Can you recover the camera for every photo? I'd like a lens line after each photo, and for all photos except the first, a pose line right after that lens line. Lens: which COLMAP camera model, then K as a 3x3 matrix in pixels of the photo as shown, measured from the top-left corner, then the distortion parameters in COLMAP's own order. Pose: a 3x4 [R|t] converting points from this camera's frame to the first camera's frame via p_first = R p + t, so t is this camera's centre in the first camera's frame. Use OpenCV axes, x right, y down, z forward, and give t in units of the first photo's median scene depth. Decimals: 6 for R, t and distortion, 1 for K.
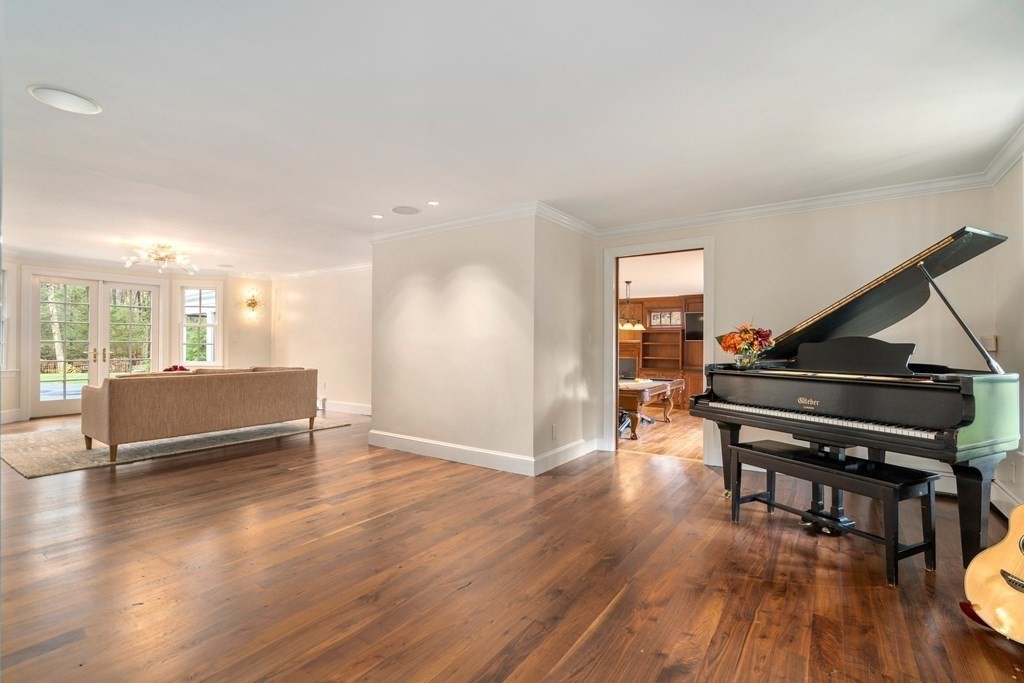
lens RADIAL K [[471.5, 0, 510.4], [0, 471.5, 343.7], [0, 0, 1]] dist [-0.003950, 0.001387]
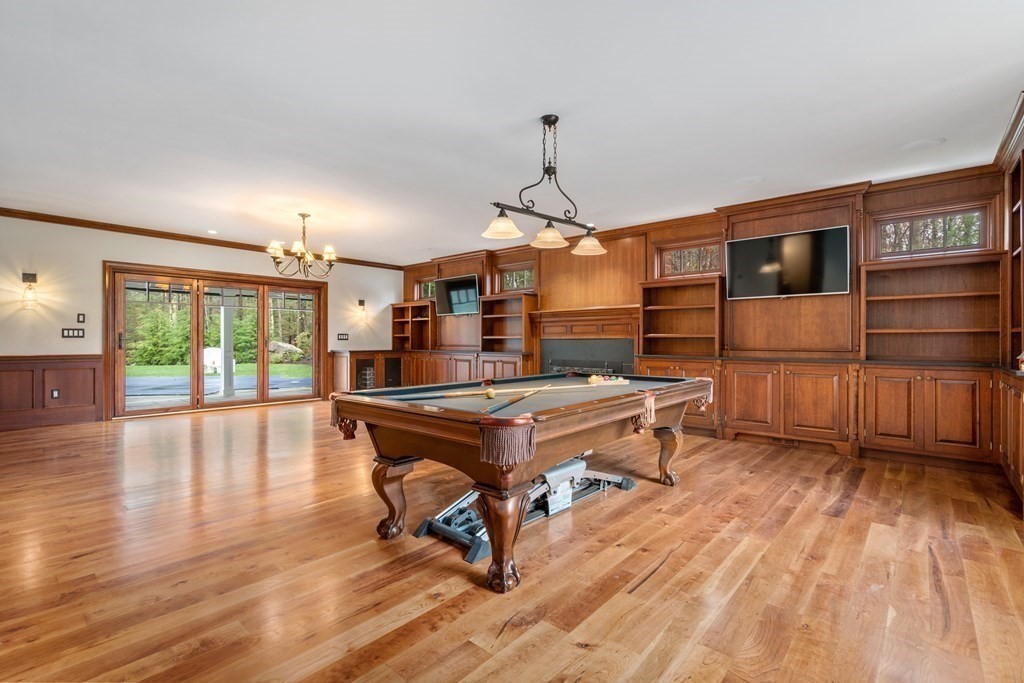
lens RADIAL K [[471.5, 0, 514.6], [0, 471.5, 338.1], [0, 0, 1]] dist [-0.003950, 0.001387]
pose [[0.993732, -0.002711, -0.111759, 0.205386], [0.002367, 0.999992, -0.003210, 0.035842], [0.111767, 0.002925, 0.993730, 0.485757]]
